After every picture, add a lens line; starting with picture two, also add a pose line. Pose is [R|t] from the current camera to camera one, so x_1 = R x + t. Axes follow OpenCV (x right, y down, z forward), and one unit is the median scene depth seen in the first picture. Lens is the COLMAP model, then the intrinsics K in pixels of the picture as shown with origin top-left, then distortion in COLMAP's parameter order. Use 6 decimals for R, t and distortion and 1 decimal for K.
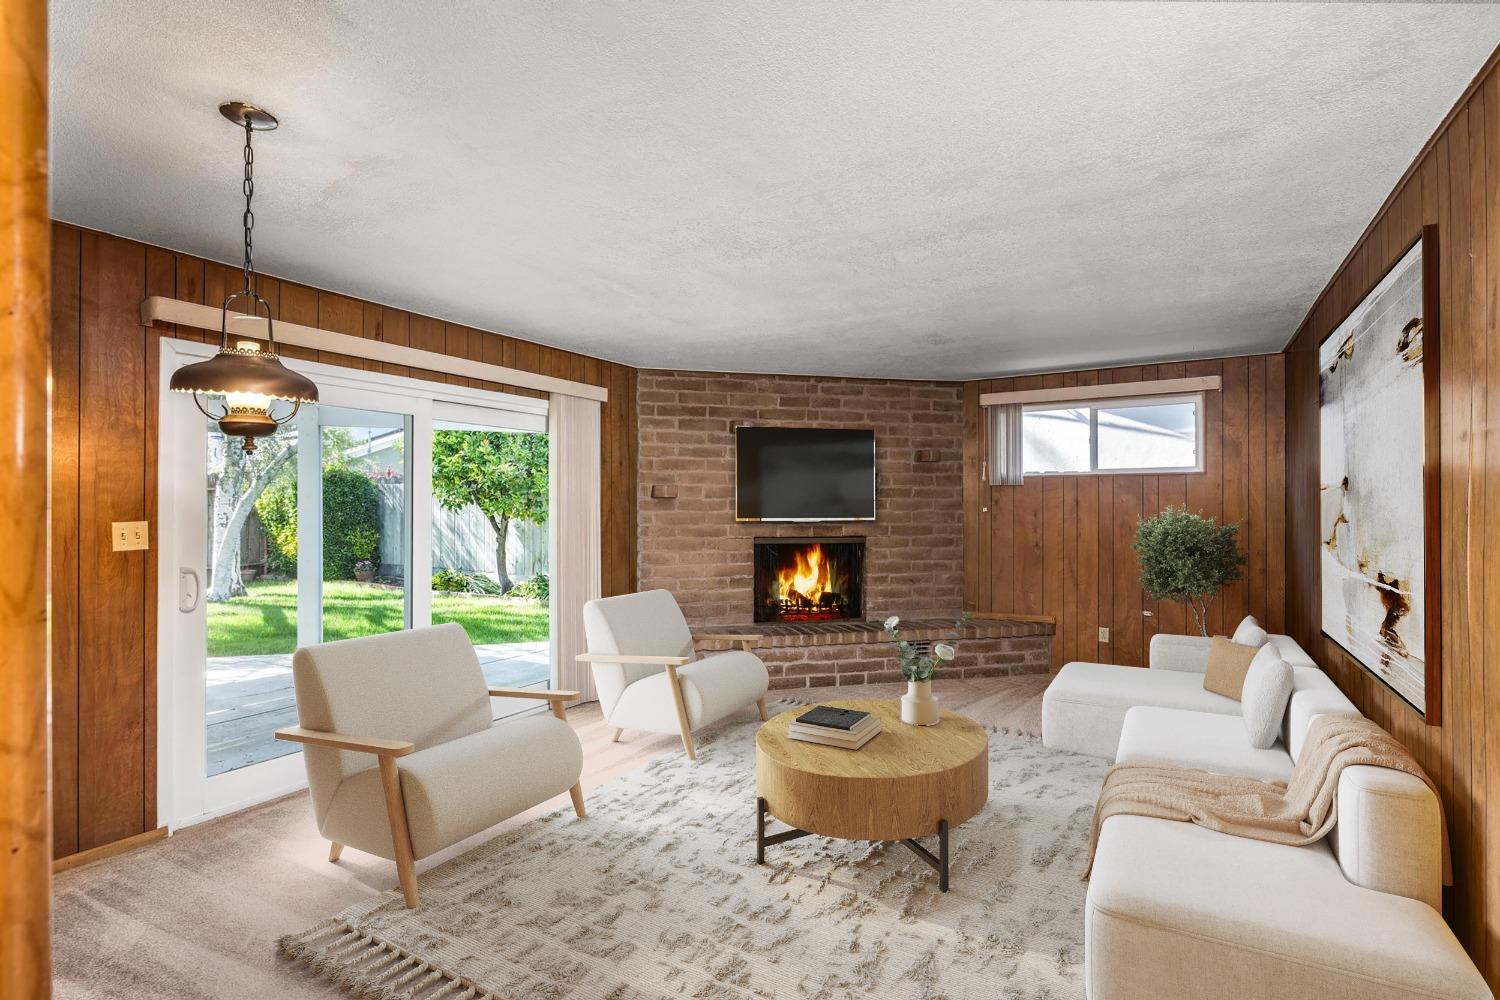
lens RADIAL K [[739.5, 0, 749.5], [0, 739.5, 494.9], [0, 0, 1]] dist [-0.001648, -0.000179]
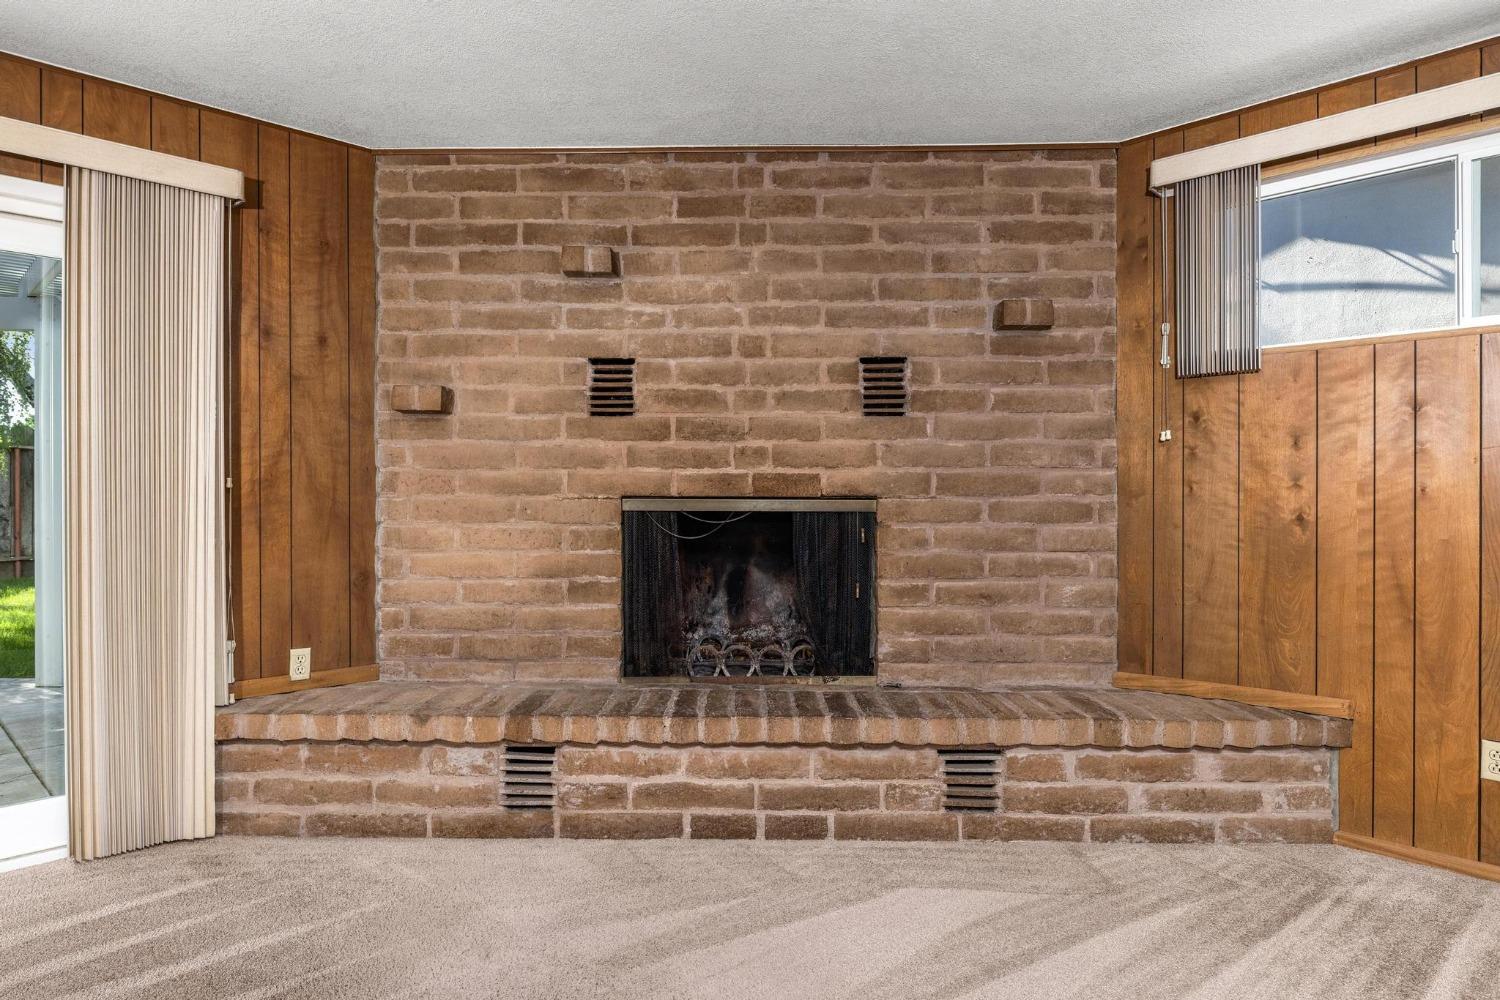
lens RADIAL K [[880.8, 0, 749.0], [0, 880.8, 488.0], [0, 0, 1]] dist [-0.002042, 0.001342]
pose [[0.966109, -0.001793, -0.258126, 0.229782], [0.004240, 0.999951, 0.008923, 0.046729], [0.258098, -0.009715, 0.966070, 0.475573]]
